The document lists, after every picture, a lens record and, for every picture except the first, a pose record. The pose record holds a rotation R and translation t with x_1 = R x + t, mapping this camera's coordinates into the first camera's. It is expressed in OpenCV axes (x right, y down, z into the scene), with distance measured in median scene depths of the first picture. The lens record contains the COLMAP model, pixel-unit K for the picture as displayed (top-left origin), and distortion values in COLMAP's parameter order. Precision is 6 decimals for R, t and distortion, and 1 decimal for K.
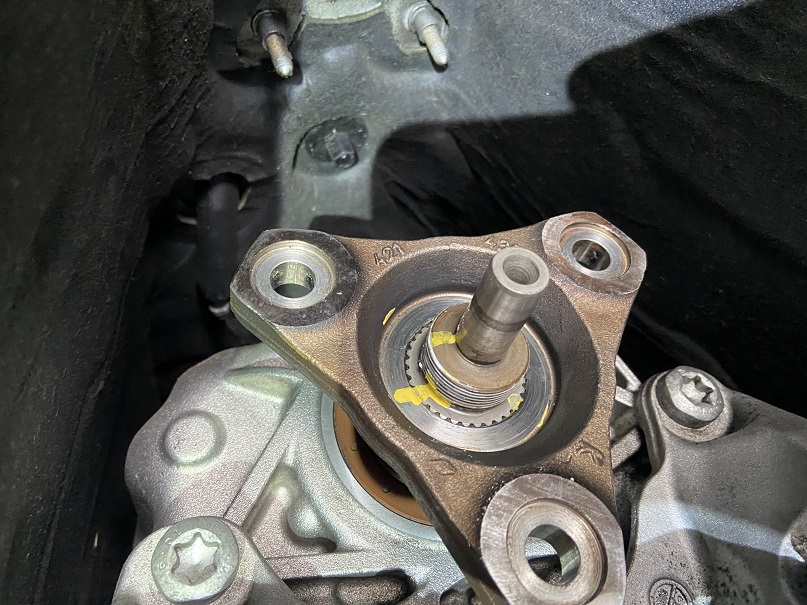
lens RADIAL K [[627.8, 0, 403.5], [0, 627.8, 302.5], [0, 0, 1]] dist [-0.010984, -0.005281]
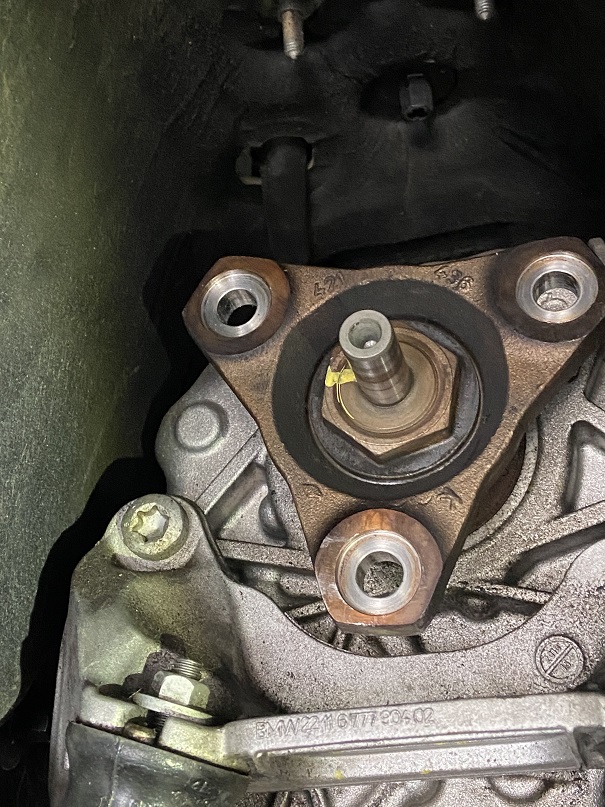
lens RADIAL K [[1156.3, 0, 302.5], [0, 1156.3, 403.5], [0, 0, 1]] dist [0.116925, -0.098654]
pose [[0.864220, 0.133705, -0.485023, 0.808787], [-0.020838, 0.972726, 0.231020, -0.297030], [0.502683, -0.189545, 0.843435, -0.614110]]
